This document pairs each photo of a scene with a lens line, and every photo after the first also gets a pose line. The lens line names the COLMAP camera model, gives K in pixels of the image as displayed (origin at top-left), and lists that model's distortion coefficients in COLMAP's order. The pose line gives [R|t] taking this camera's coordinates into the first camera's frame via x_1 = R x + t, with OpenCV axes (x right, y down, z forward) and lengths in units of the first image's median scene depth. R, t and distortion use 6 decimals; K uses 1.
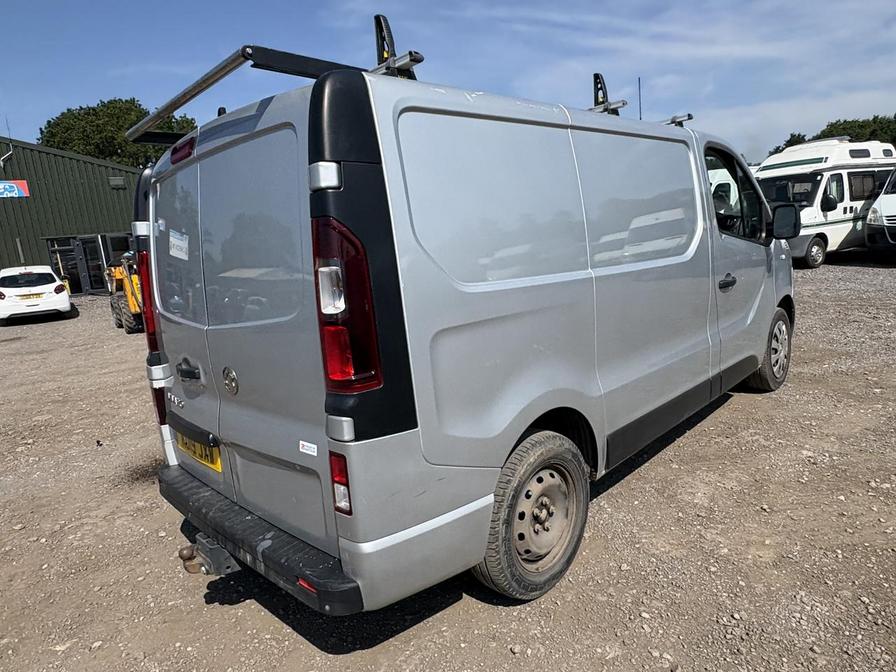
lens RADIAL K [[557.1, 0, 446.8], [0, 557.1, 334.2], [0, 0, 1]] dist [0.004399, 0.002589]
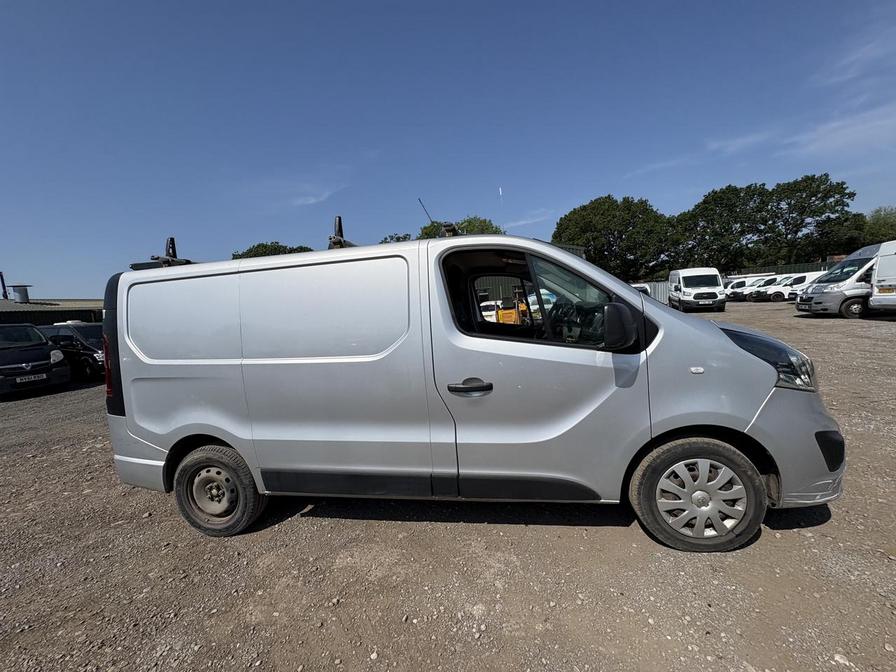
lens RADIAL K [[356.7, 0, 448.0], [0, 356.7, 336.0], [0, 0, 1]] dist [0.001339, 0.000465]
pose [[0.574429, 0.110223, -0.811100, 1.626685], [-0.116393, 0.991823, 0.052351, -0.347711], [0.810237, 0.064335, 0.582560, 1.014664]]
